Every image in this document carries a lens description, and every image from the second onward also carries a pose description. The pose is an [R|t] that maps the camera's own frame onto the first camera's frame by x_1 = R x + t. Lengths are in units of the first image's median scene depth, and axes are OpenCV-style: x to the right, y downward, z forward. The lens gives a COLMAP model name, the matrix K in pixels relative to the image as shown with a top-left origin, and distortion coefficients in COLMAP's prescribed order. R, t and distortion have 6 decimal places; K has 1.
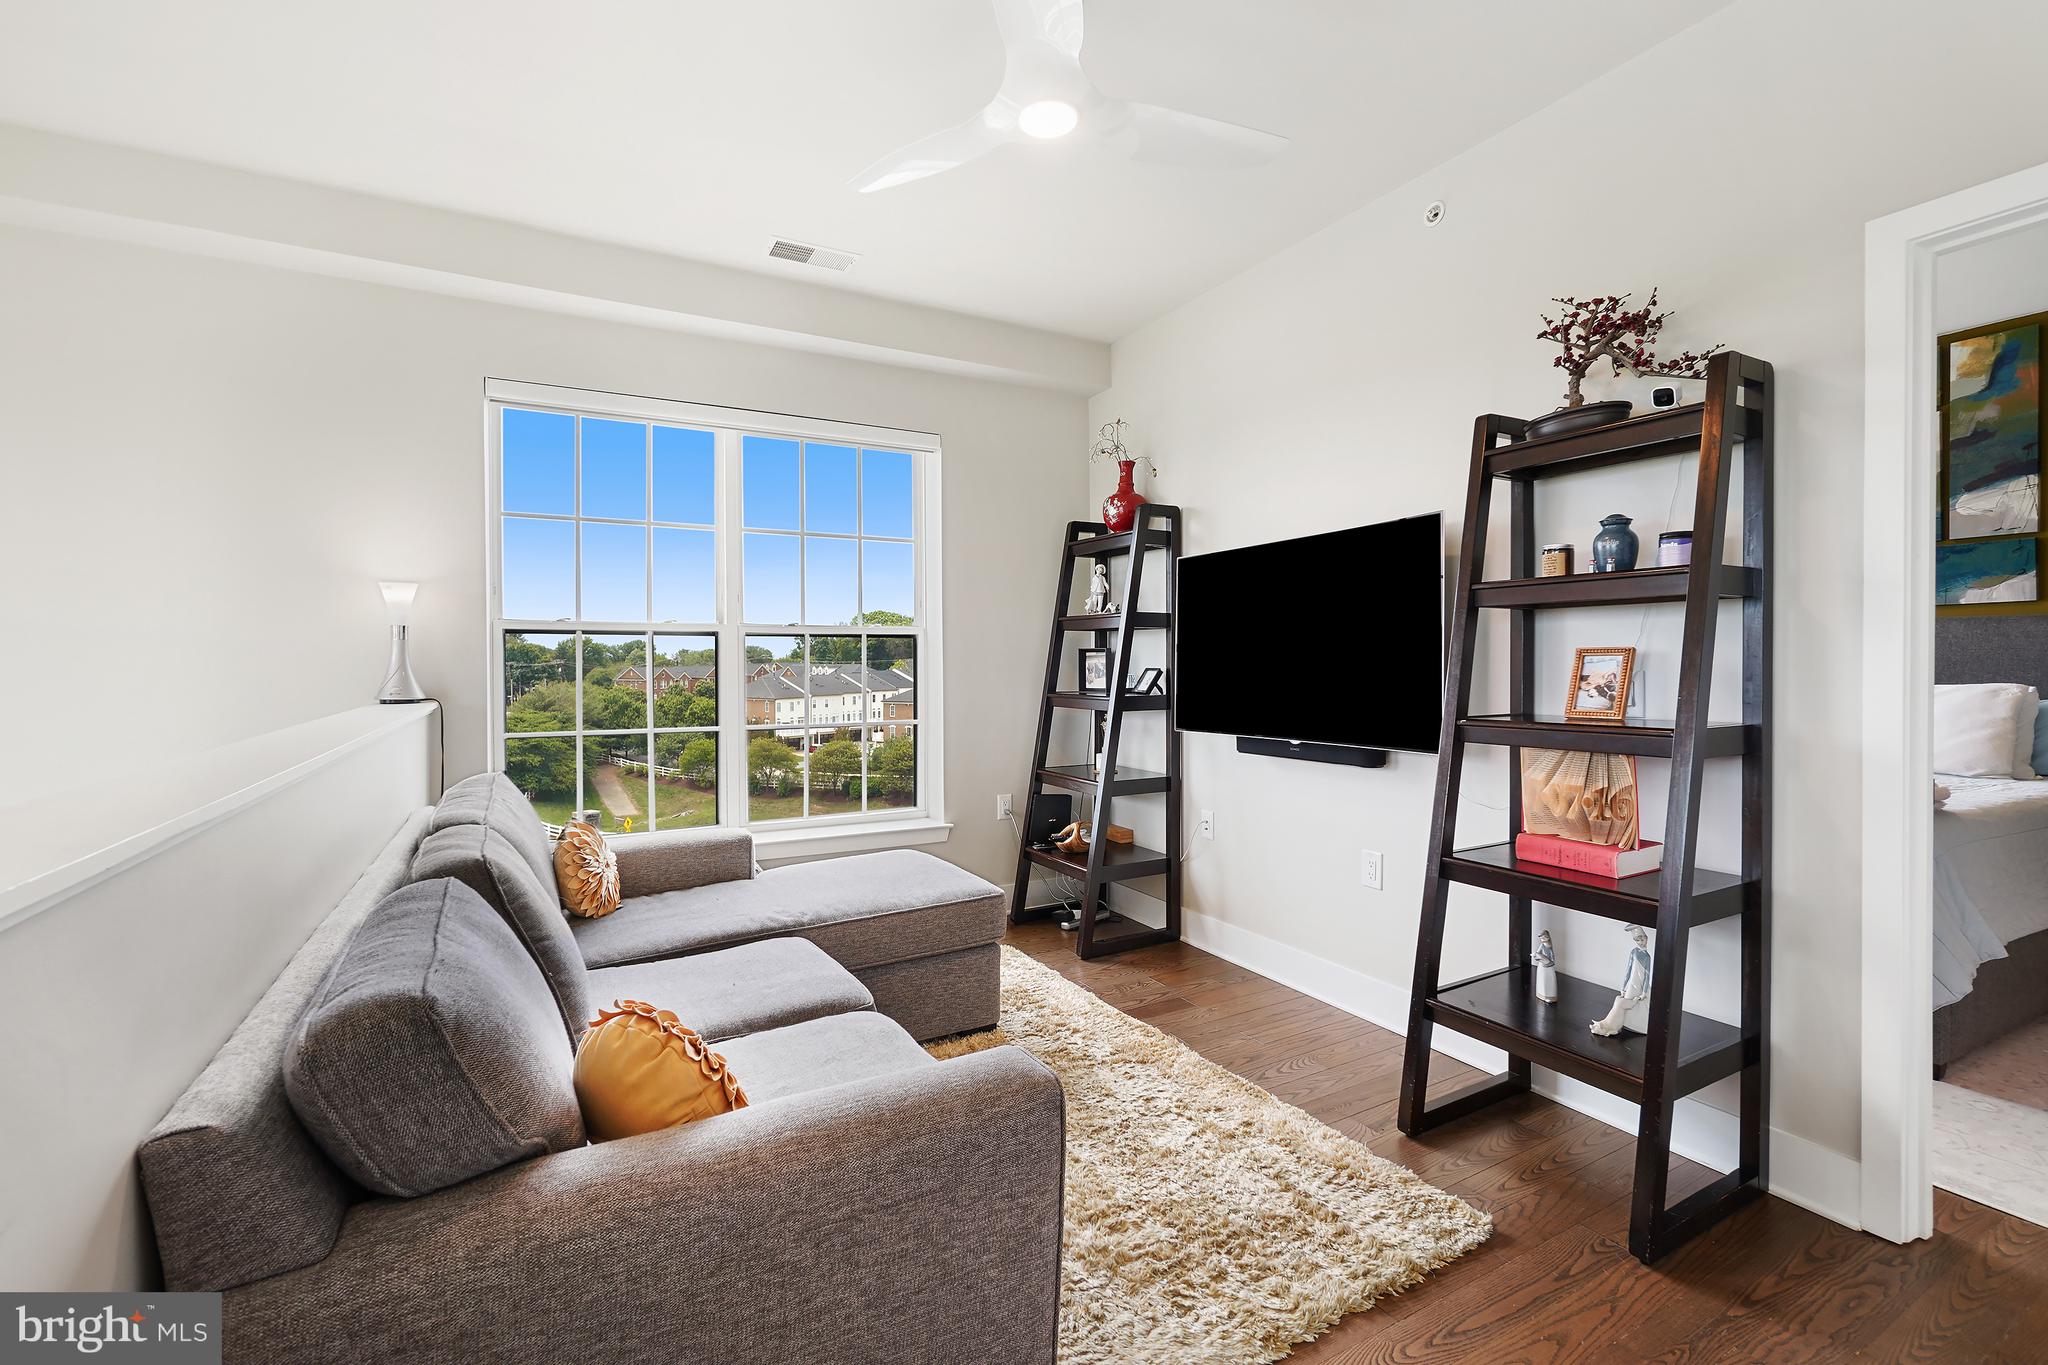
lens RADIAL K [[896.9, 0, 1014.7], [0, 896.9, 675.5], [0, 0, 1]] dist [-0.006425, 0.002643]
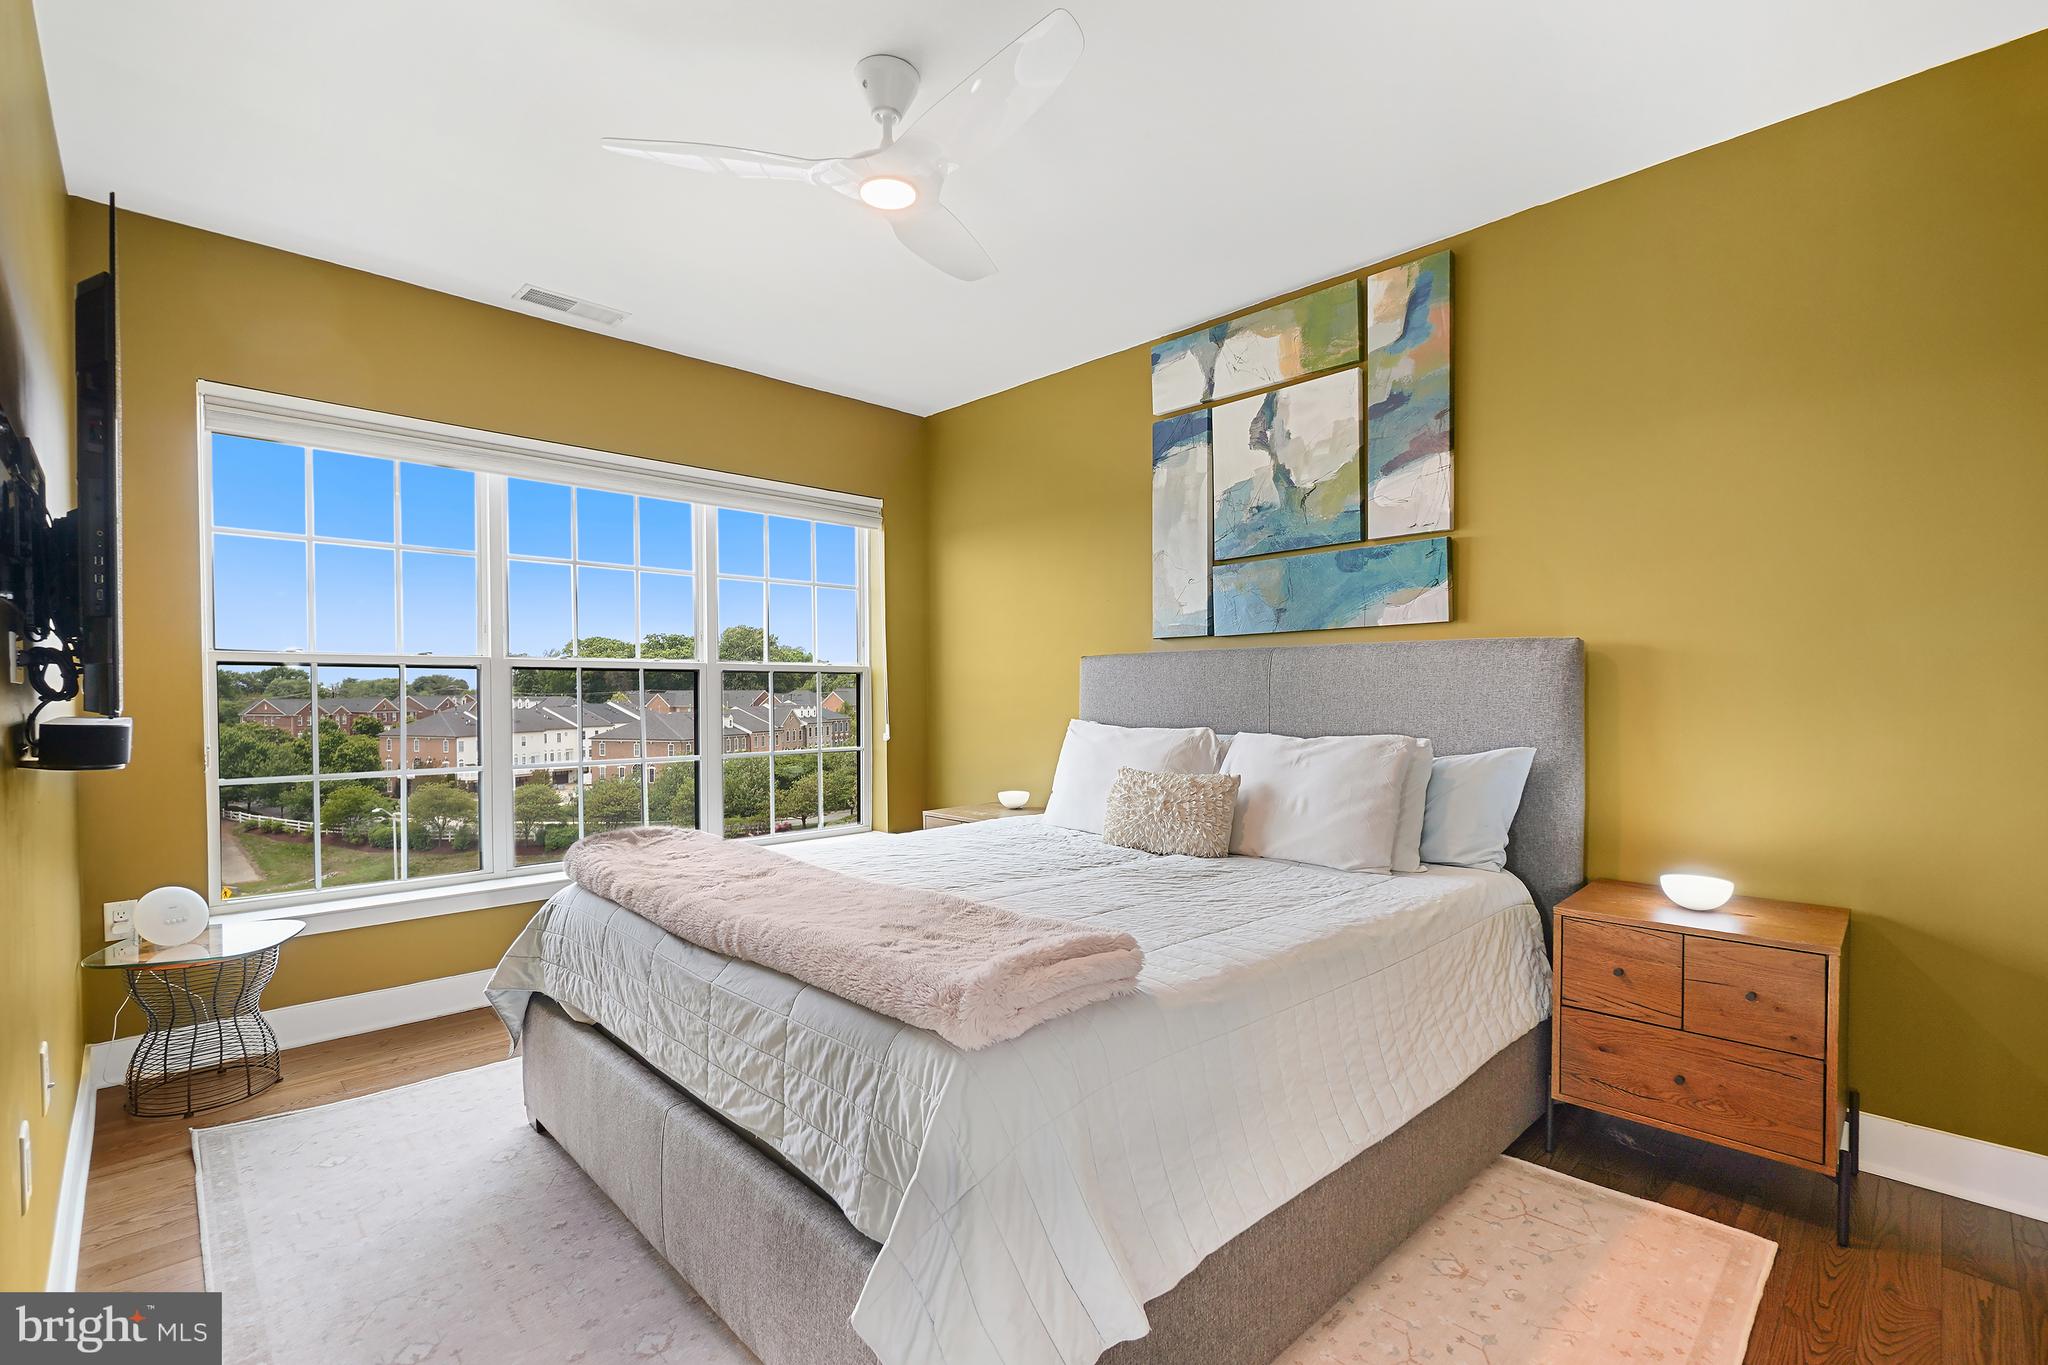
lens RADIAL K [[896.9, 0, 1032.2], [0, 896.9, 711.4], [0, 0, 1]] dist [-0.006425, 0.002643]
pose [[0.966176, -0.000993, 0.257883, 0.057633], [0.000278, 0.999996, 0.002807, -0.001052], [-0.257885, -0.002640, 0.966172, 0.034449]]
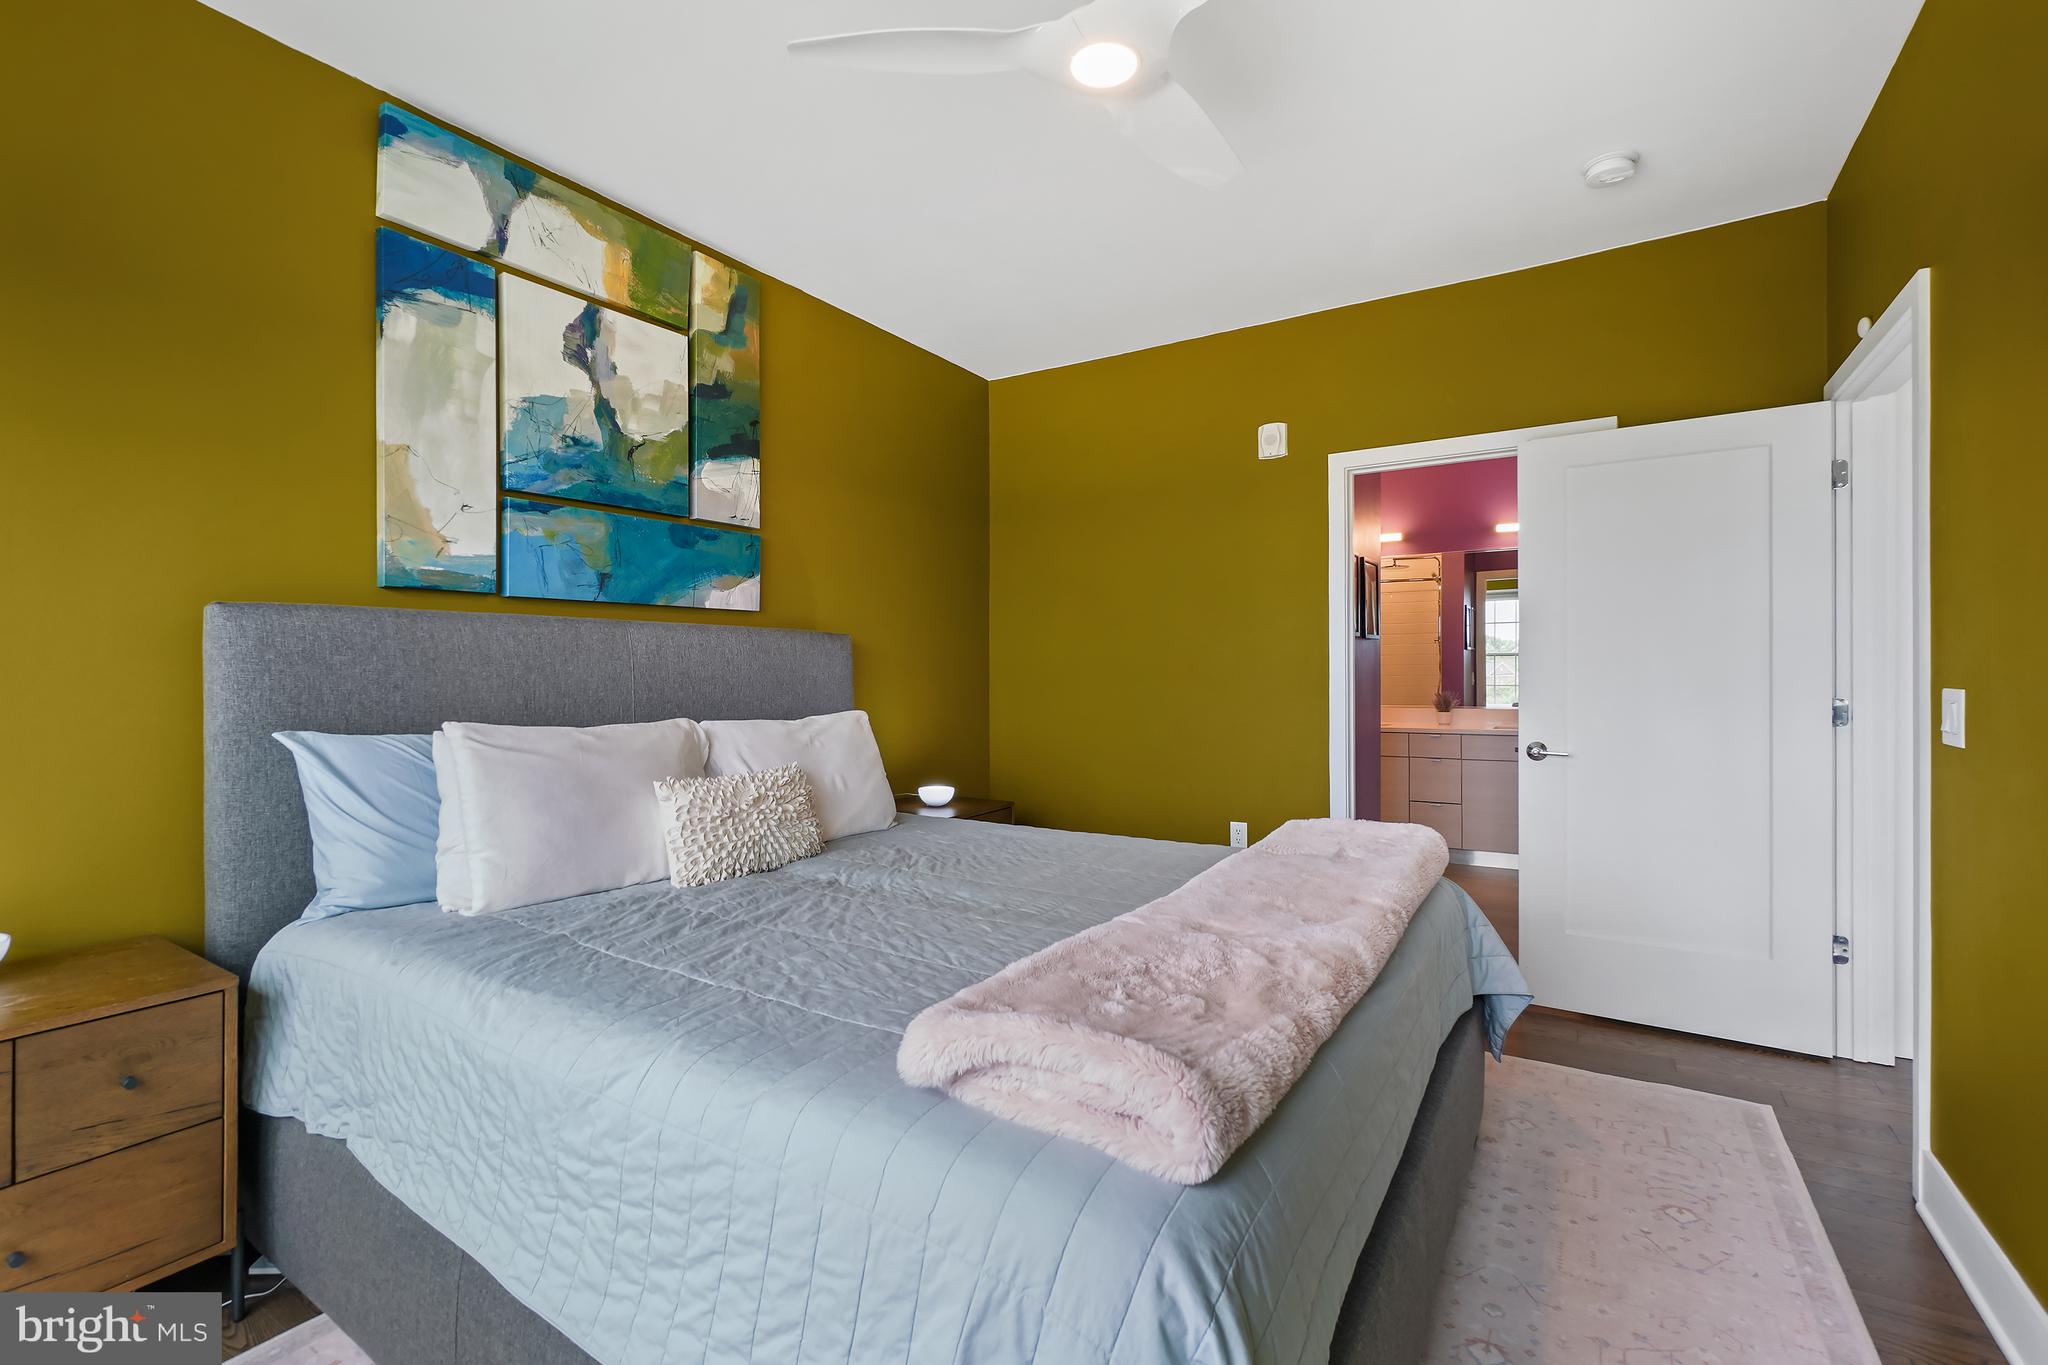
lens RADIAL K [[896.9, 0, 1022.8], [0, 896.9, 671.8], [0, 0, 1]] dist [-0.006425, 0.002643]
pose [[-0.456130, 0.011337, 0.889841, 0.027416], [0.023215, 0.999730, -0.000837, -0.002020], [-0.889610, 0.020276, -0.456270, 0.109005]]
